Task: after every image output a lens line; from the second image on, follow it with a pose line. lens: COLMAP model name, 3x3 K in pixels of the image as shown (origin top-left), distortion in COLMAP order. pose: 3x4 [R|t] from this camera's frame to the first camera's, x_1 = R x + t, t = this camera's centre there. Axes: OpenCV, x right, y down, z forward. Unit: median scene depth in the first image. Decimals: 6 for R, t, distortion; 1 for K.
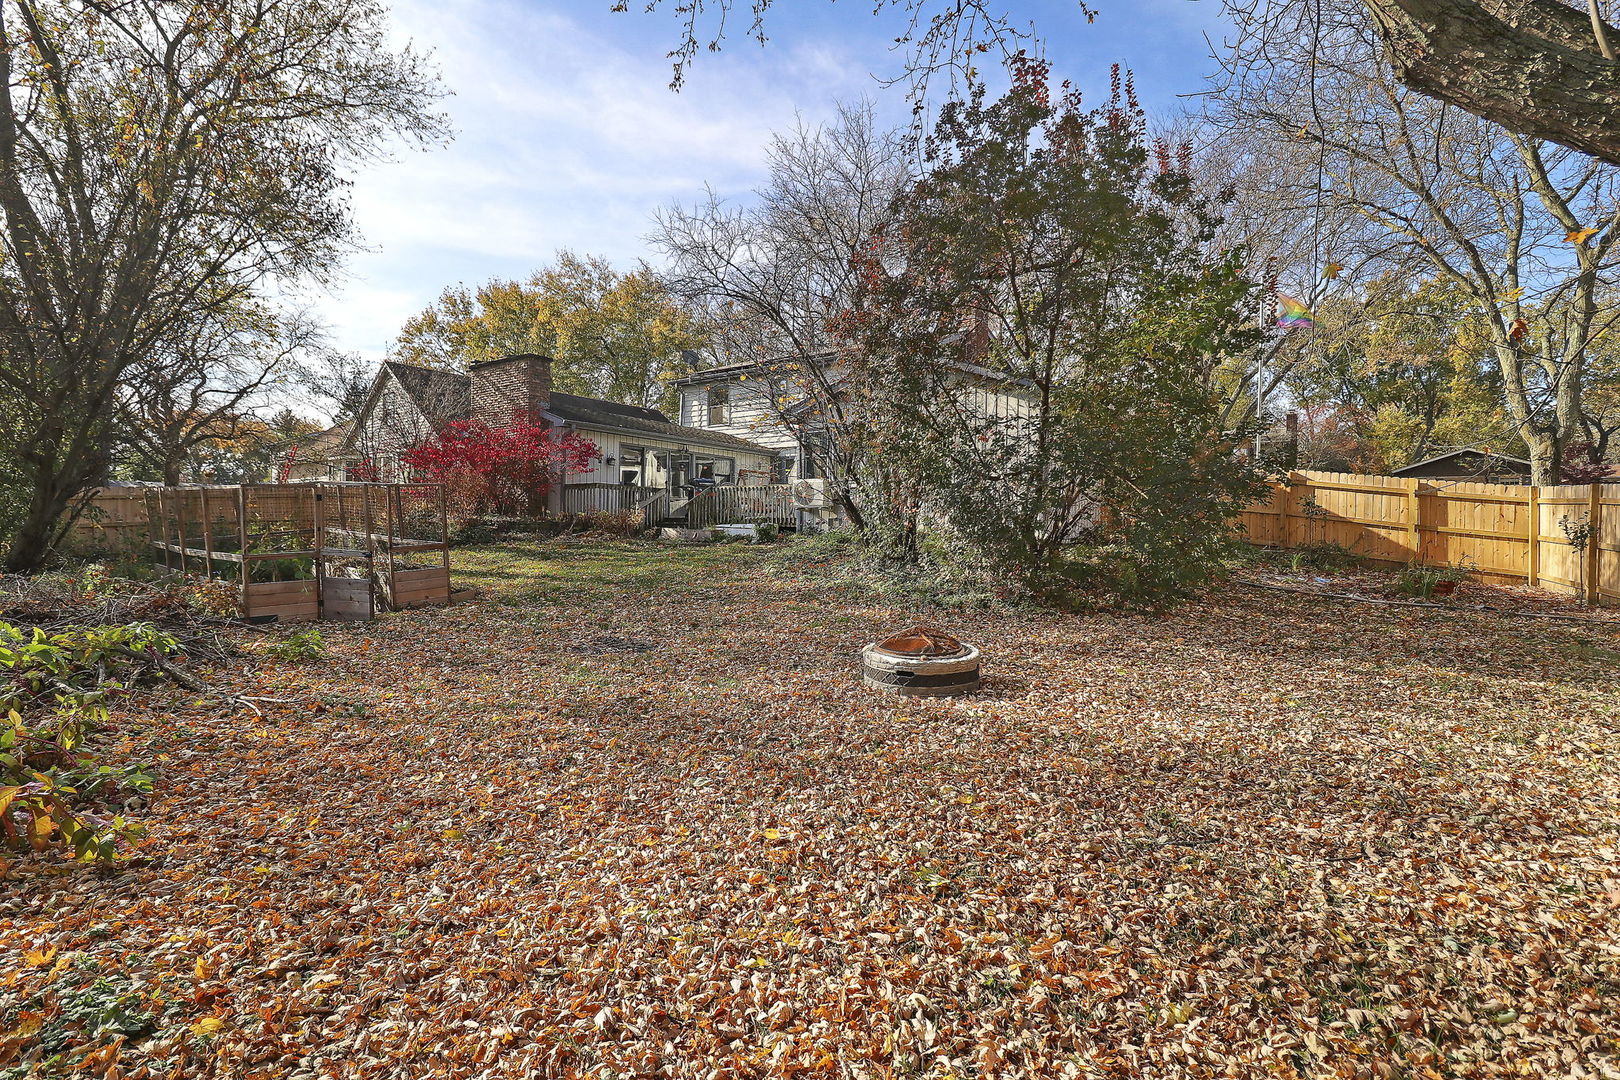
lens RADIAL K [[769.2, 0, 825.2], [0, 769.2, 542.5], [0, 0, 1]] dist [0.004502, -0.017387]
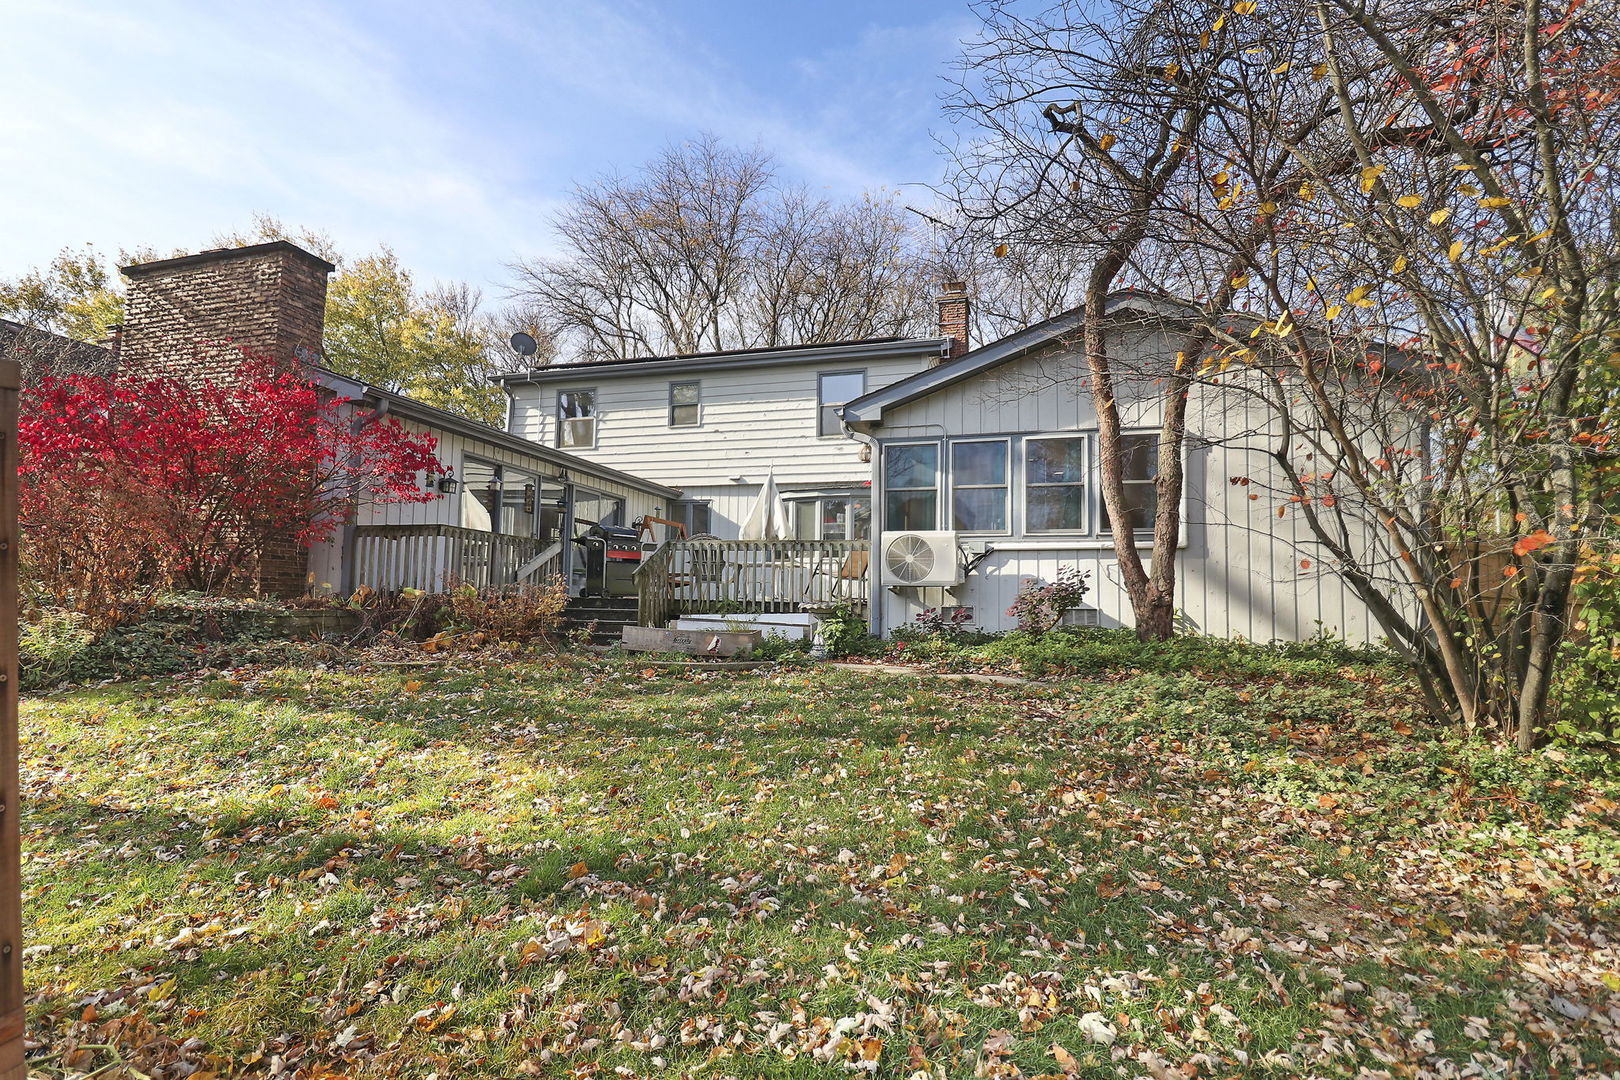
lens RADIAL K [[769.2, 0, 825.2], [0, 769.2, 542.5], [0, 0, 1]] dist [0.004502, -0.017387]
pose [[0.939683, 0.029421, 0.340780, -0.178299], [-0.001758, 0.996696, -0.081201, -0.021322], [-0.342043, 0.075704, 0.936630, 0.356739]]
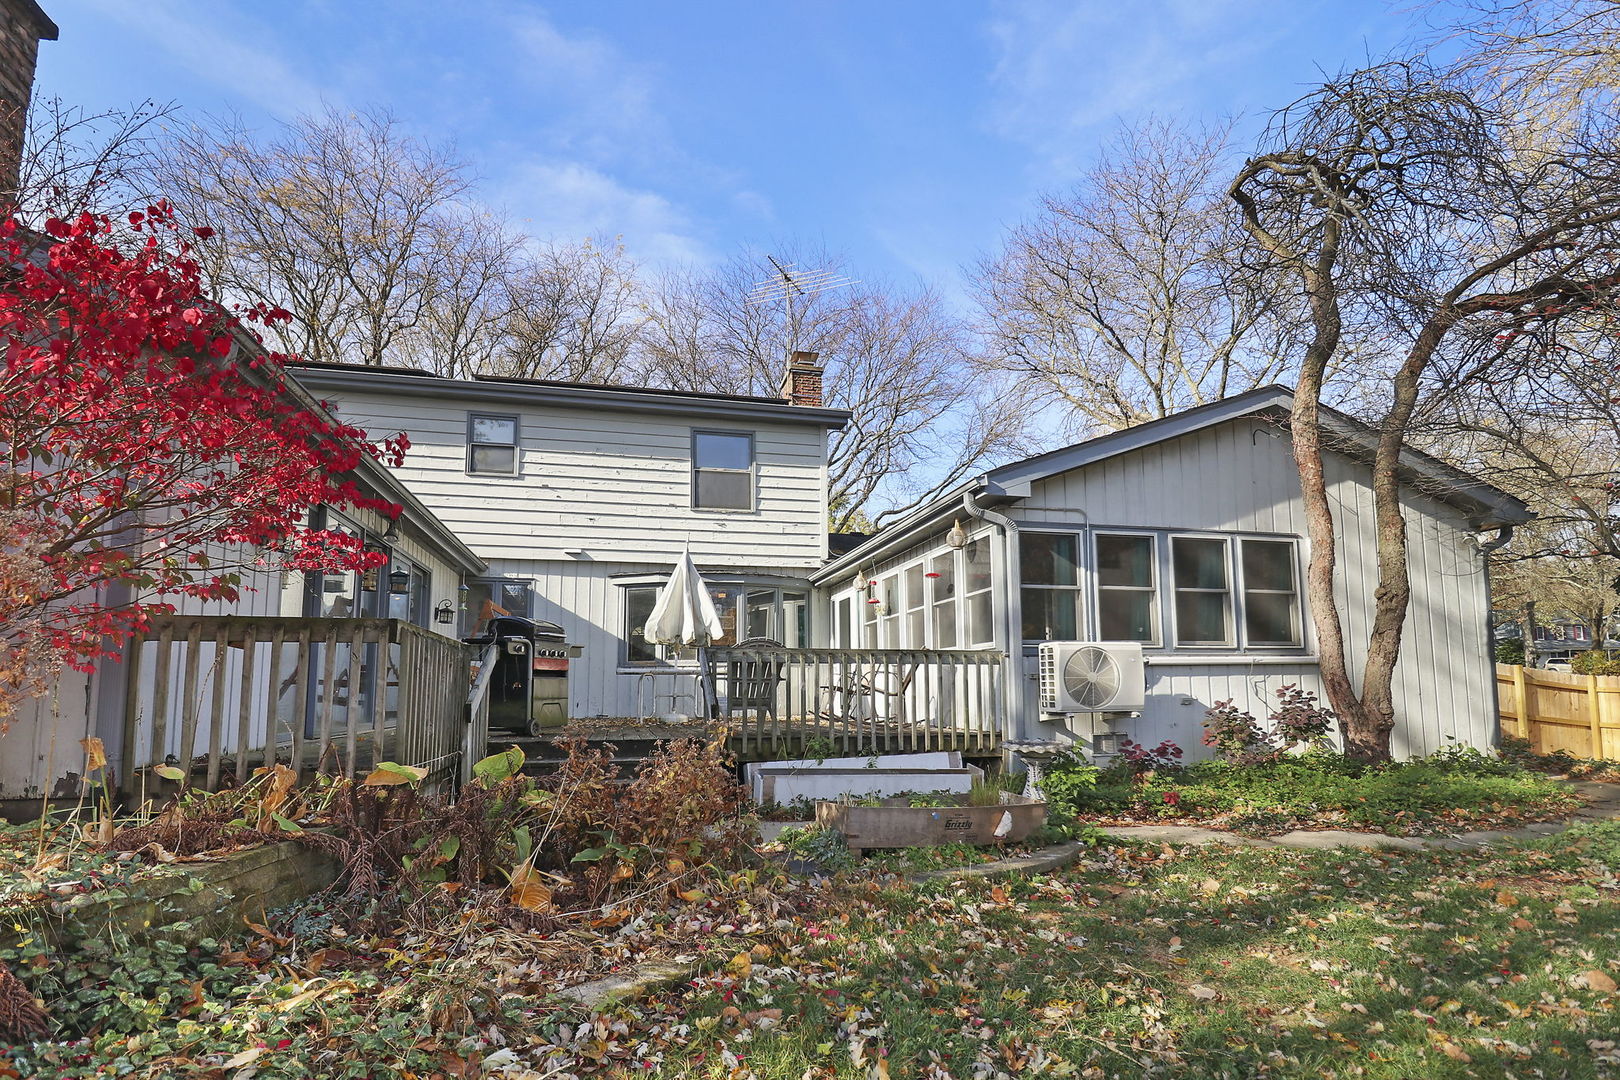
lens RADIAL K [[760.6, 0, 804.8], [0, 760.6, 581.3], [0, 0, 1]] dist [-0.000300, -0.000168]
pose [[0.640874, 0.089724, 0.762384, -0.292877], [0.022732, 0.990492, -0.135678, -0.040904], [-0.767309, 0.104283, 0.632741, 0.565671]]
